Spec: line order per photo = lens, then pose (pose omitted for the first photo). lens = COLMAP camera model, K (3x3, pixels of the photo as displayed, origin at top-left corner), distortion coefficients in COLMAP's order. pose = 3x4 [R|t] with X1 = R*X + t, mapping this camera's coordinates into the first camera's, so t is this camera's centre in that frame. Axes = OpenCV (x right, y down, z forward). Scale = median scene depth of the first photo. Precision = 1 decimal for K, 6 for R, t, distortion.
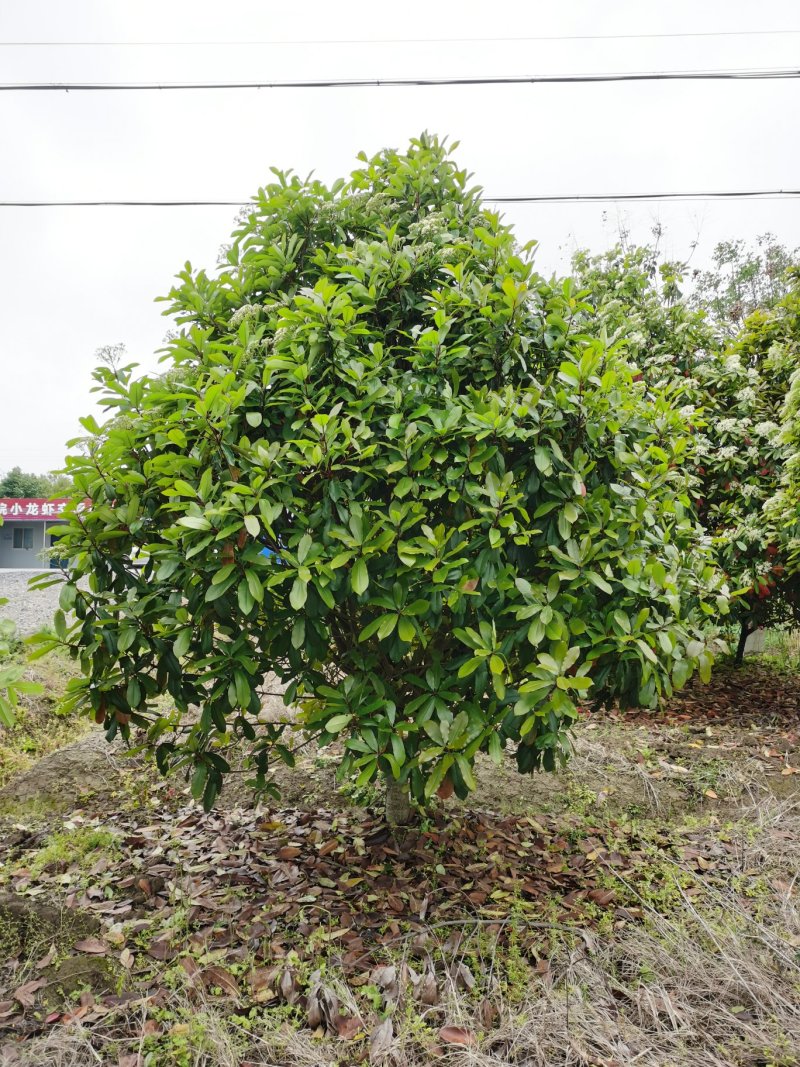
lens RADIAL K [[789.5, 0, 398.7], [0, 789.5, 532.8], [0, 0, 1]] dist [0.009564, -0.004697]
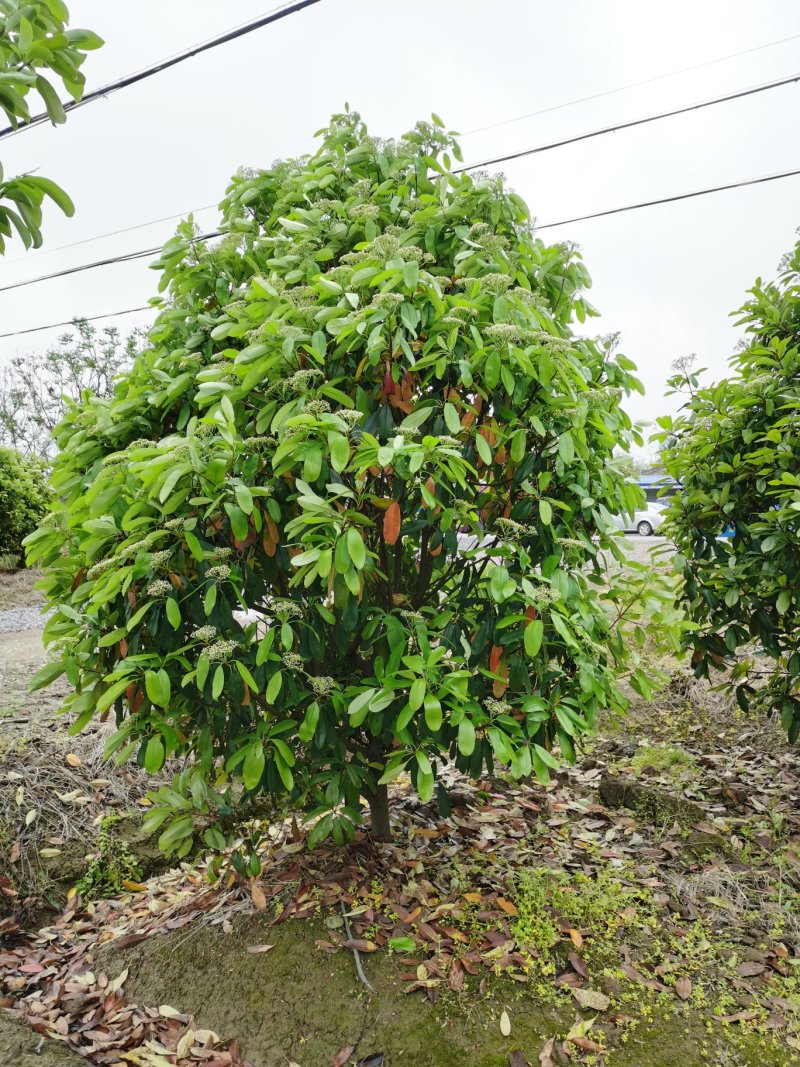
lens RADIAL K [[789.5, 0, 399.9], [0, 789.5, 536.8], [0, 0, 1]] dist [0.009564, -0.004697]
pose [[0.856059, 0.006862, -0.516832, -0.115367], [0.017447, 0.998958, 0.042162, -0.020553], [0.516583, -0.045110, 0.855048, -0.287293]]
